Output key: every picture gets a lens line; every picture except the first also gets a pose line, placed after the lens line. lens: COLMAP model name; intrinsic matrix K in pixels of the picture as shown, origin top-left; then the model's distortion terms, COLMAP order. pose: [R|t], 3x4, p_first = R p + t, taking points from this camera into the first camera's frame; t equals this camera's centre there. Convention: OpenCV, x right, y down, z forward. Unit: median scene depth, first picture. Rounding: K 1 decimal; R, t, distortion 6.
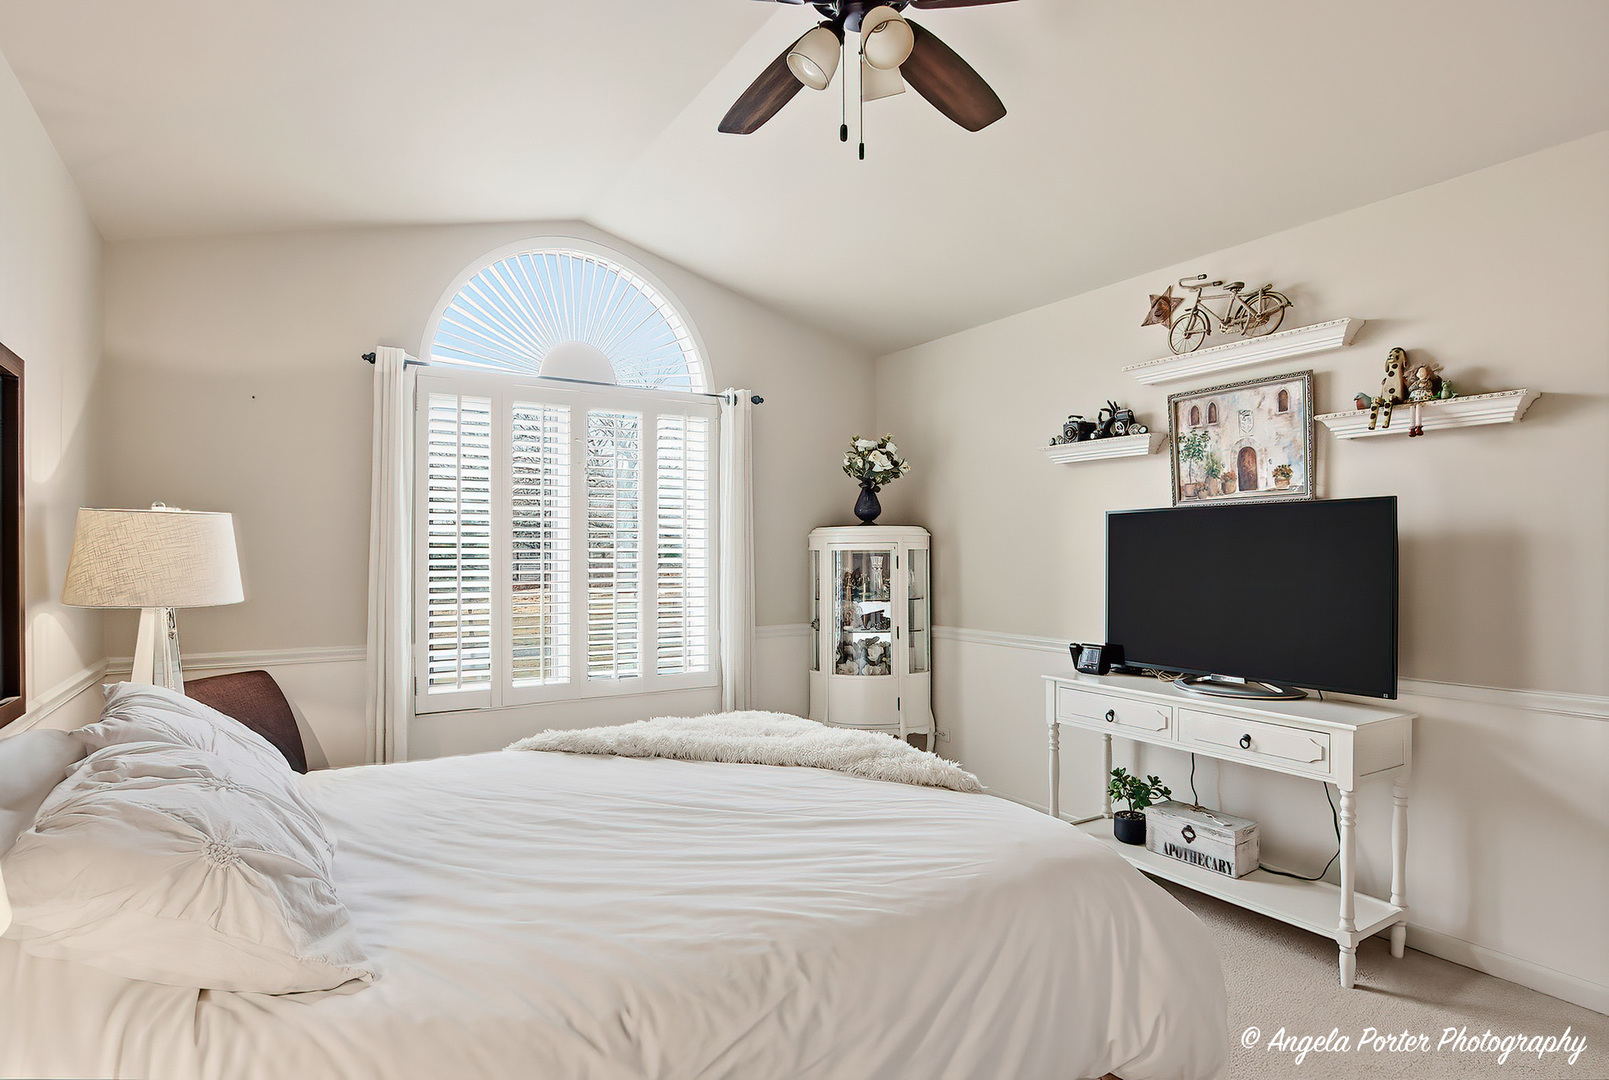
lens RADIAL K [[836.6, 0, 806.5], [0, 836.6, 551.2], [0, 0, 1]] dist [-0.003834, -0.000534]
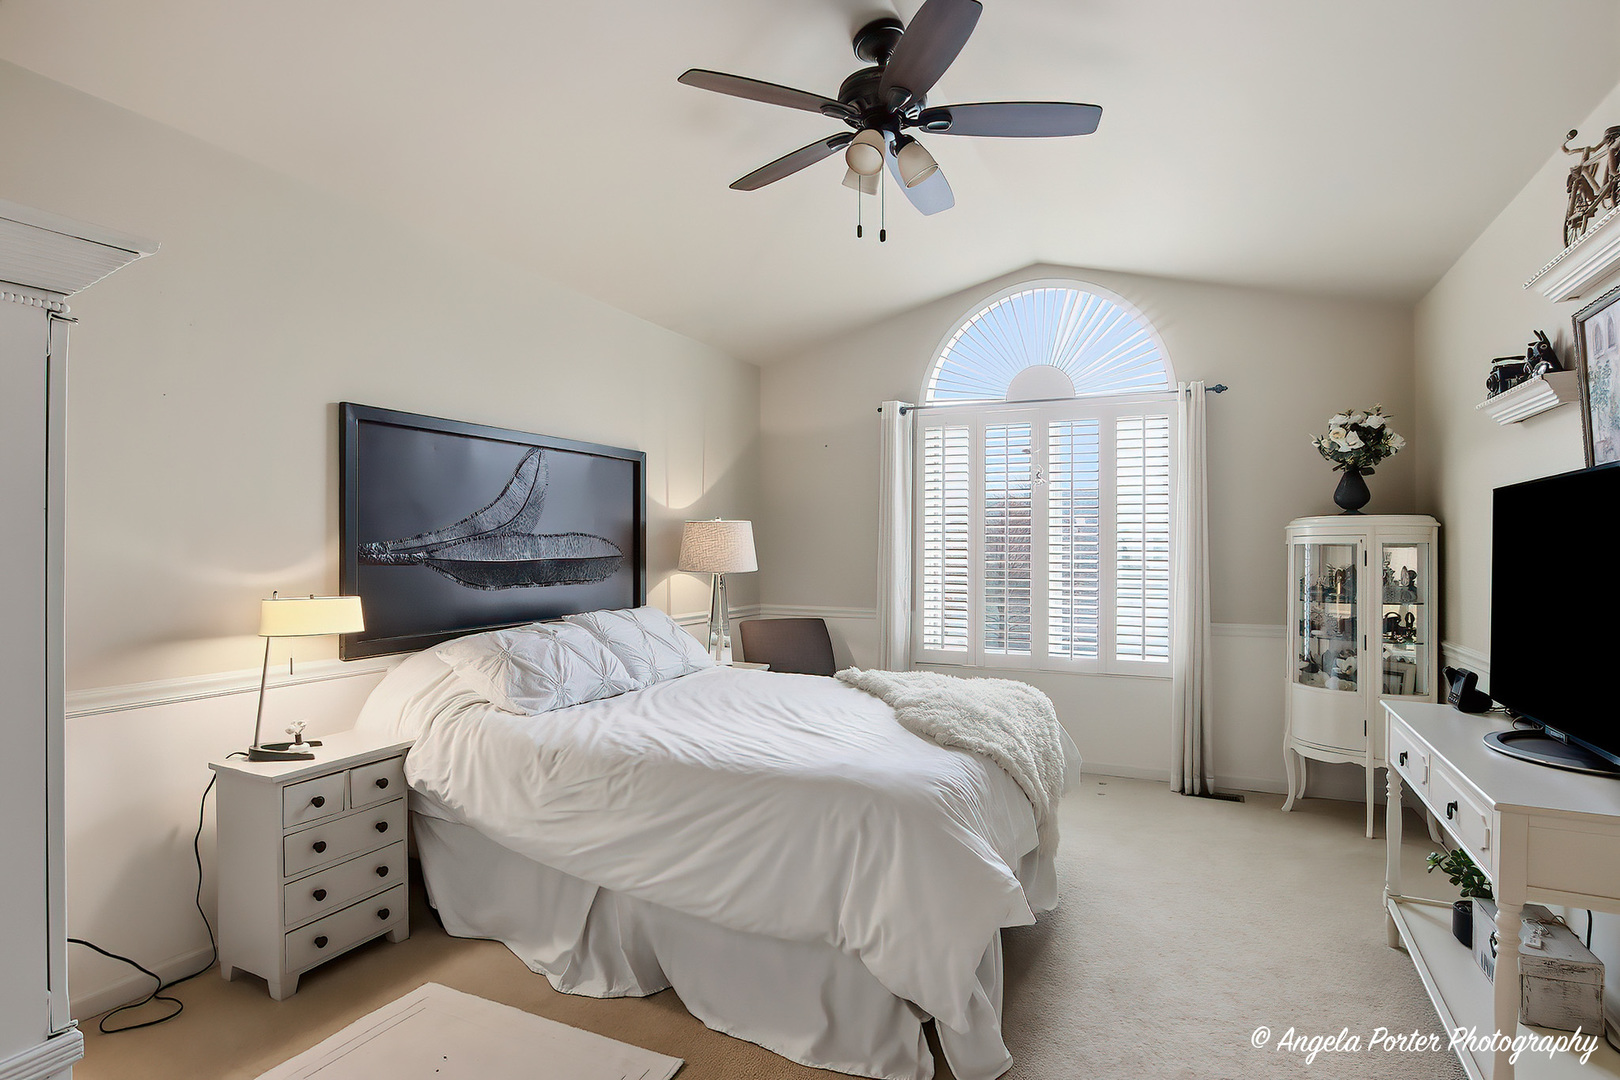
lens RADIAL K [[840.0, 0, 824.0], [0, 840.0, 542.1], [0, 0, 1]] dist [-0.030880, 0.009300]
pose [[0.550777, -0.001485, -0.834651, 0.593891], [-0.003940, 0.999983, -0.004379, 0.003612], [0.834643, 0.005701, 0.550761, 0.110671]]
